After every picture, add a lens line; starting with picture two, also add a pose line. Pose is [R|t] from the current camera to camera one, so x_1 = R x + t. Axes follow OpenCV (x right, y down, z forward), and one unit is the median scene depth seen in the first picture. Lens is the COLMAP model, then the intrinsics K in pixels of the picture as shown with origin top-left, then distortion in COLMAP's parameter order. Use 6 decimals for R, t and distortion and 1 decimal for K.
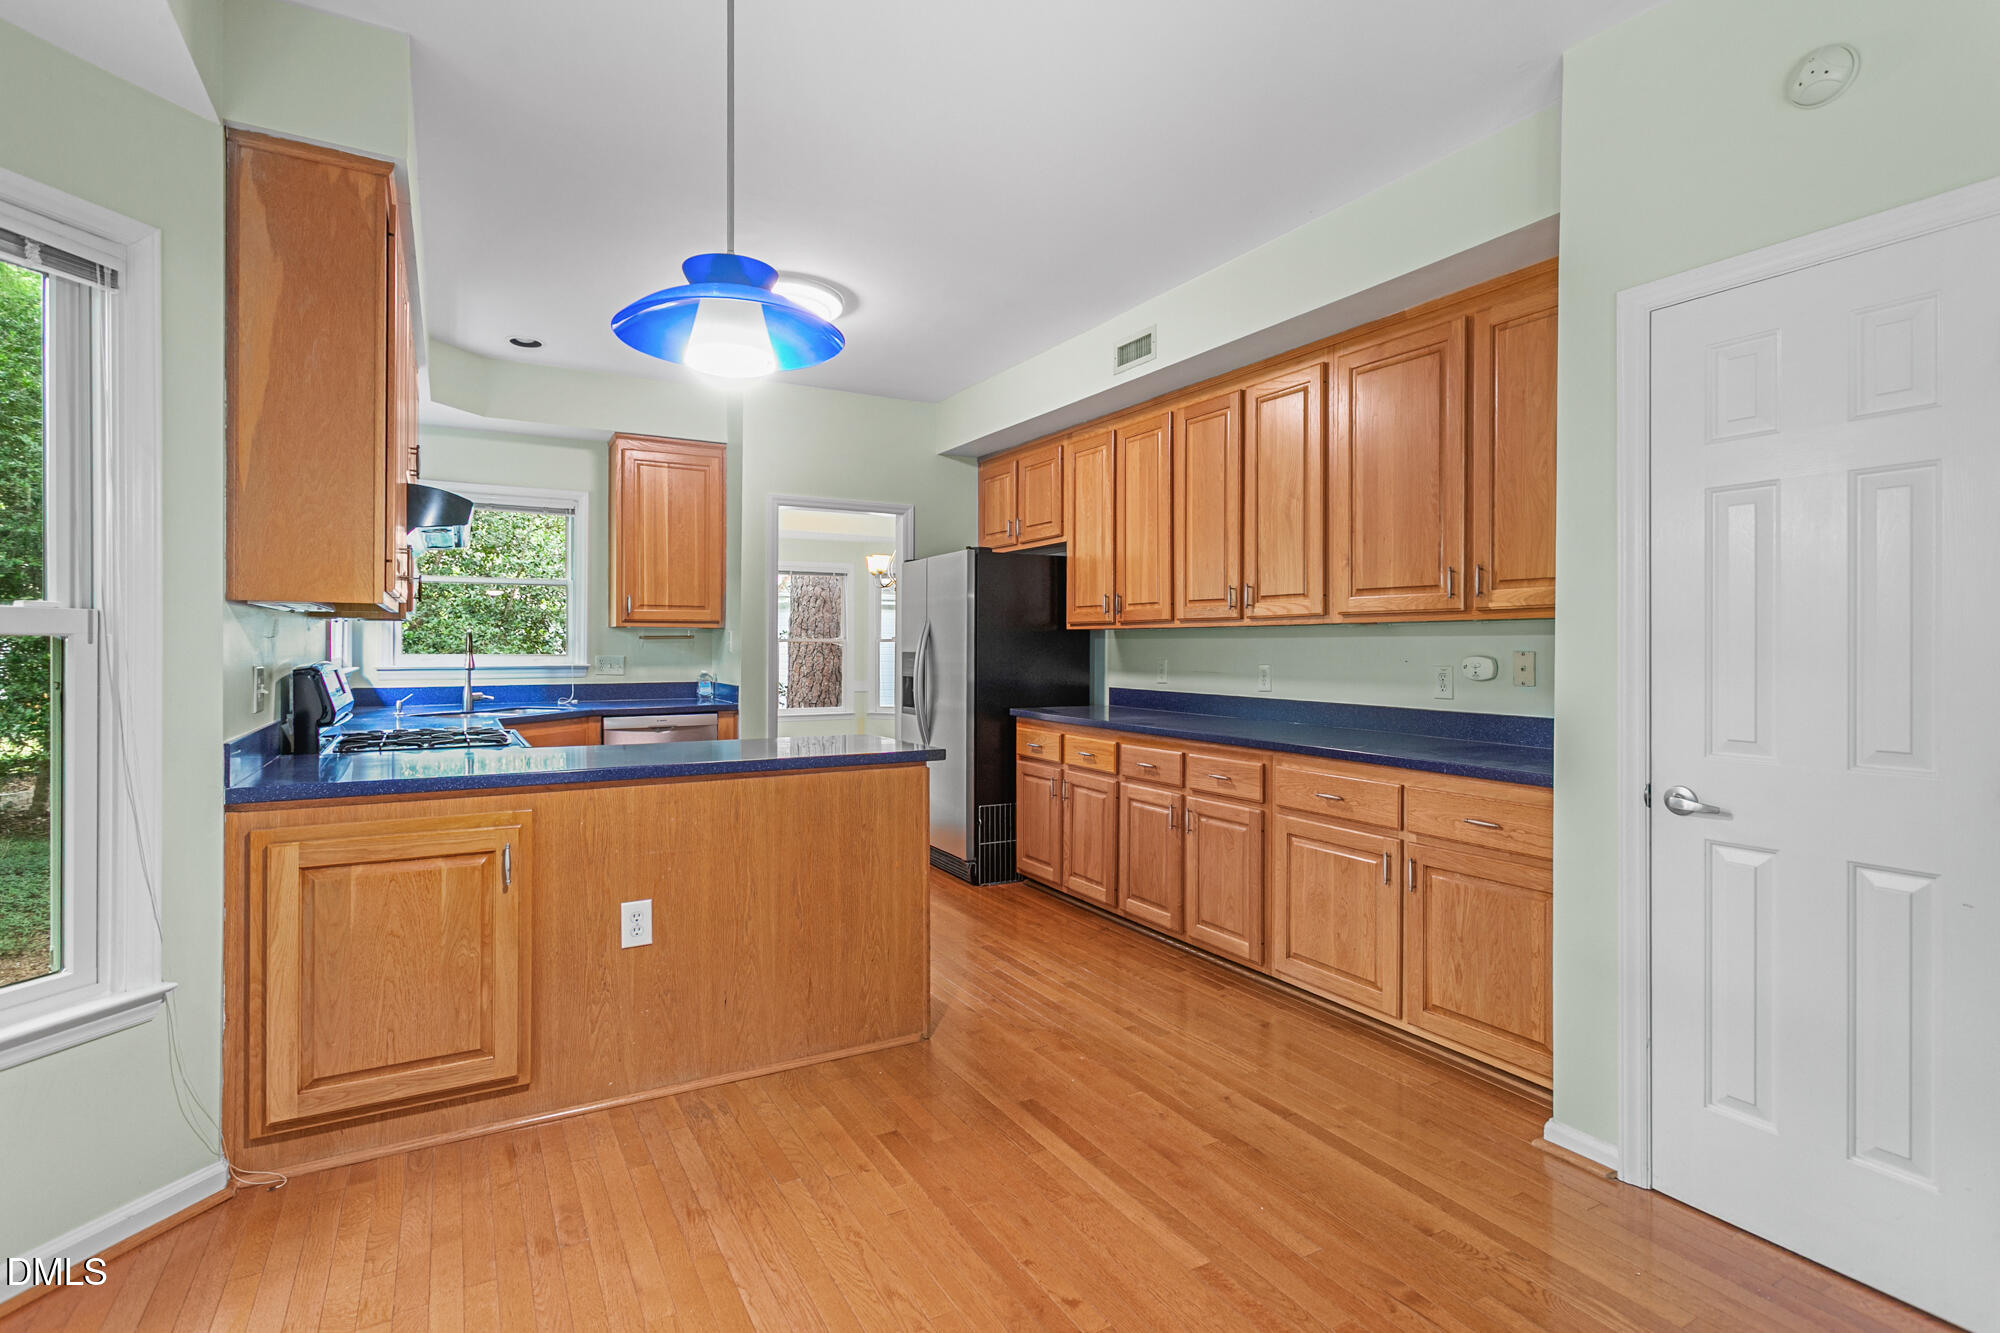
lens RADIAL K [[952.3, 0, 1013.5], [0, 952.3, 658.9], [0, 0, 1]] dist [0.000336, 0.001007]
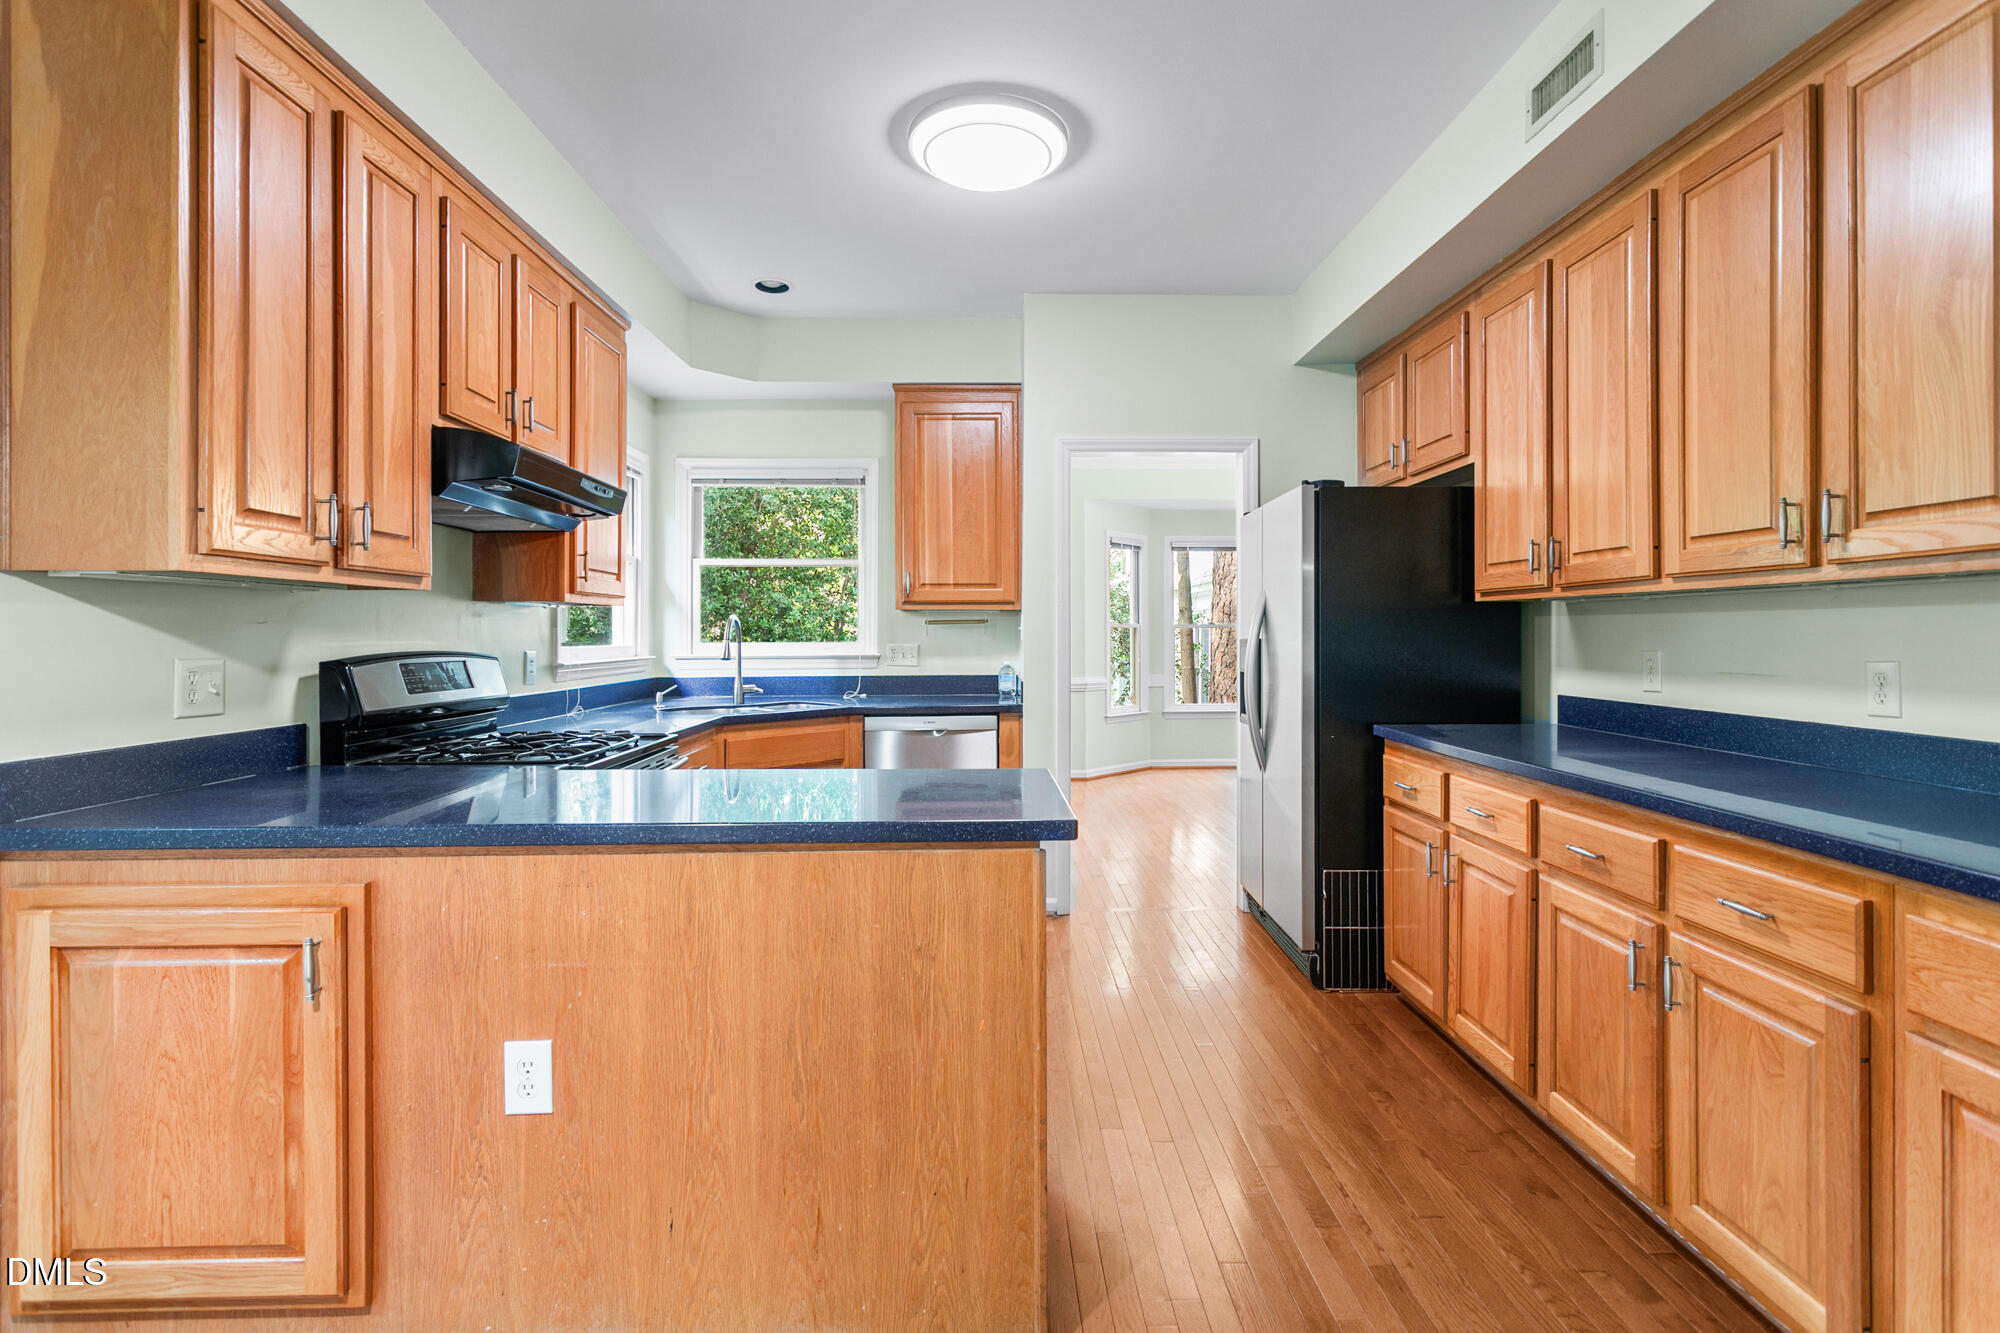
lens RADIAL K [[952.3, 0, 1012.7], [0, 952.3, 640.1], [0, 0, 1]] dist [0.000336, 0.001007]
pose [[0.877814, -0.002578, -0.478996, 0.119939], [-0.000331, 0.999982, -0.005990, -0.002079], [0.479002, 0.005416, 0.877797, 0.404670]]
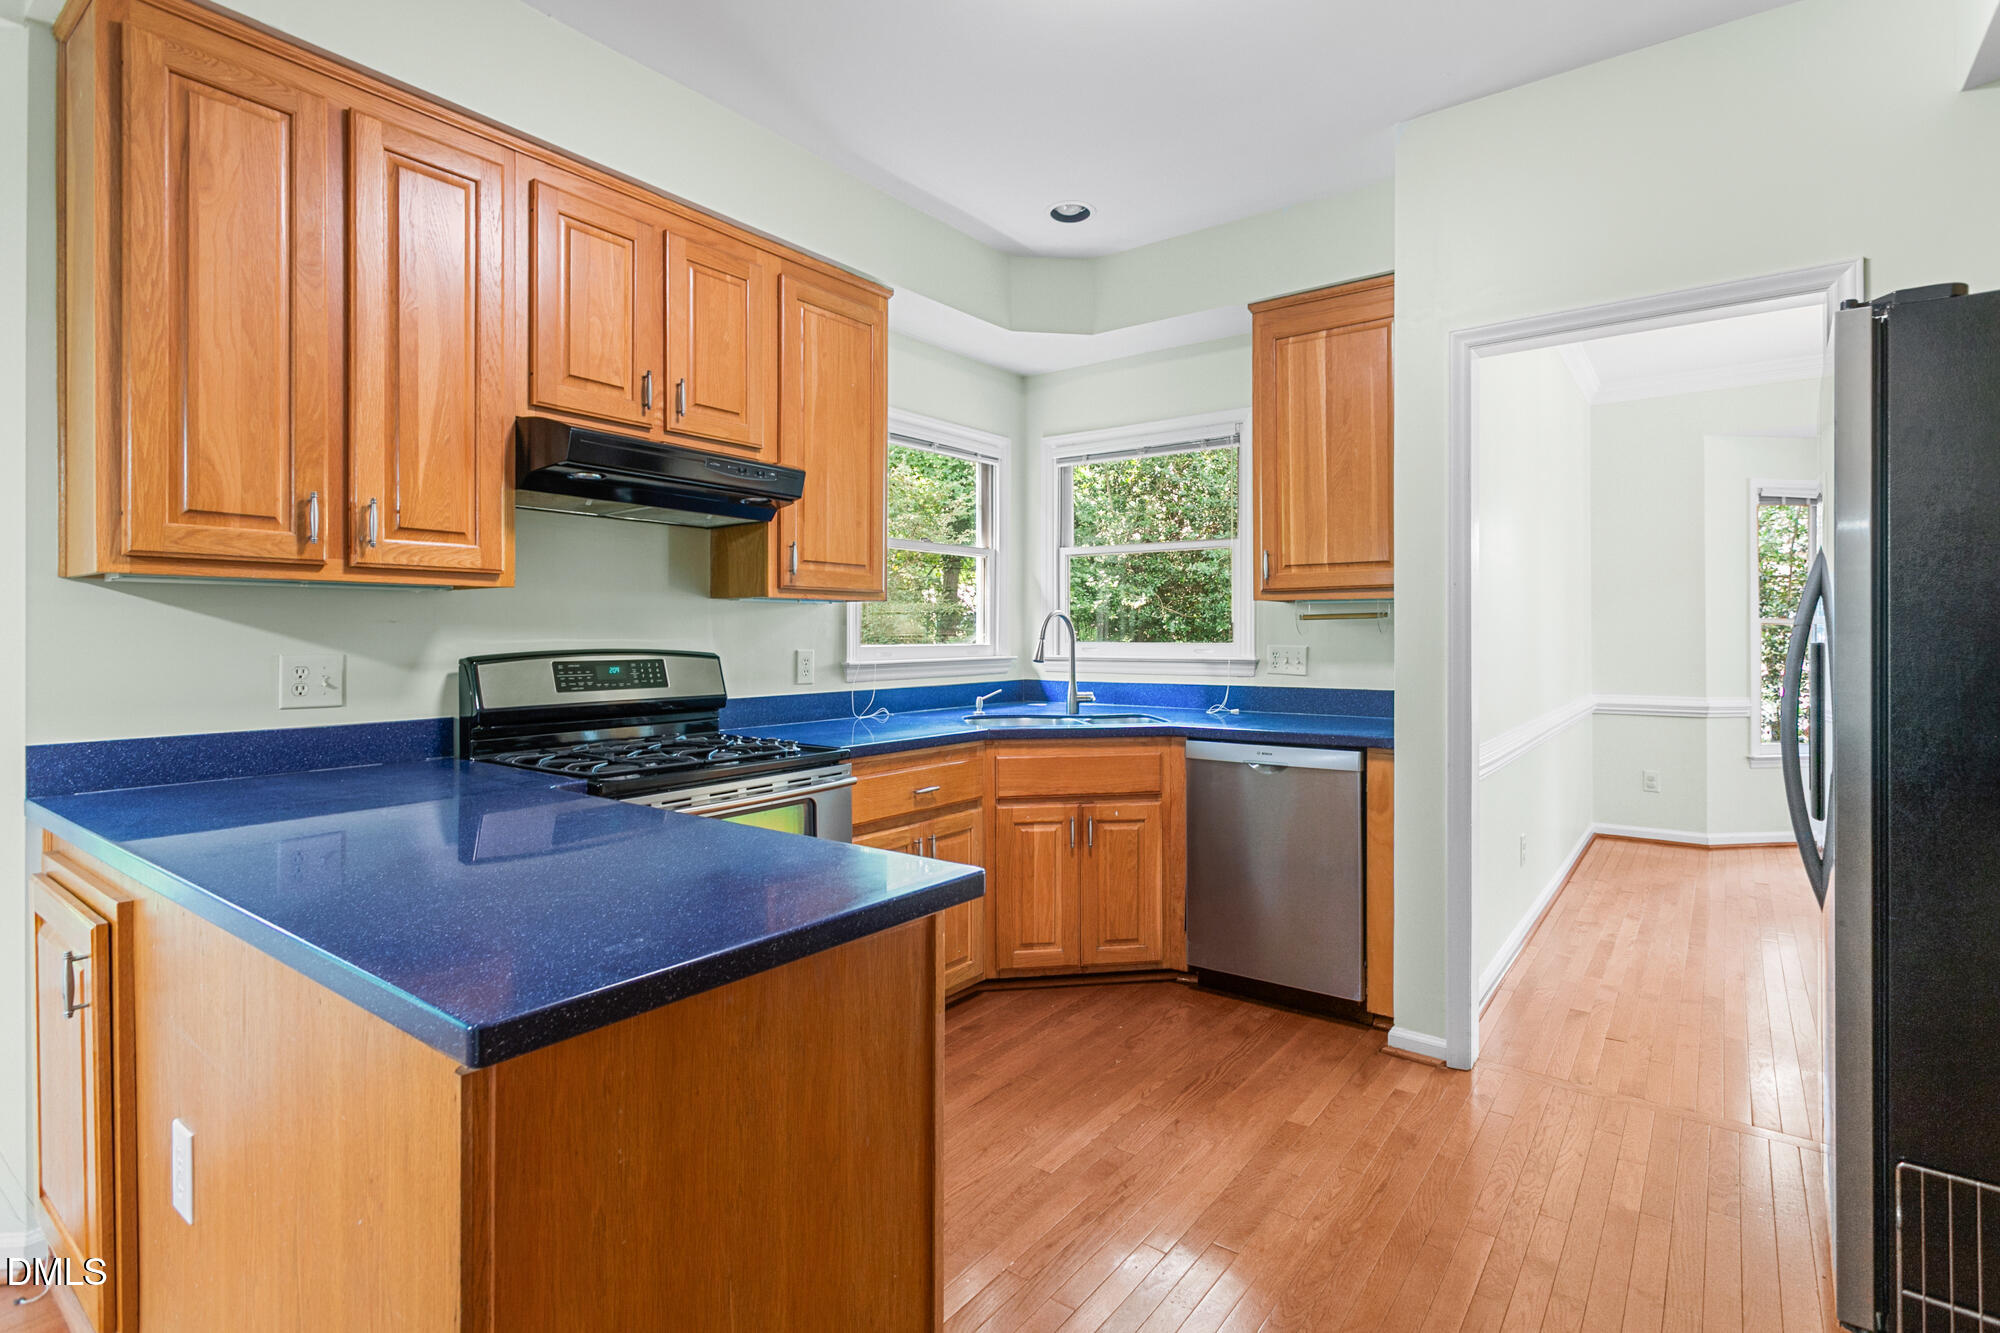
lens RADIAL K [[952.3, 0, 1029.3], [0, 952.3, 628.1], [0, 0, 1]] dist [0.000336, 0.001007]
pose [[0.390857, -0.007948, -0.920417, 0.170614], [-0.009545, 0.999874, -0.012687, -0.007537], [0.920402, 0.013744, 0.390732, 0.825359]]
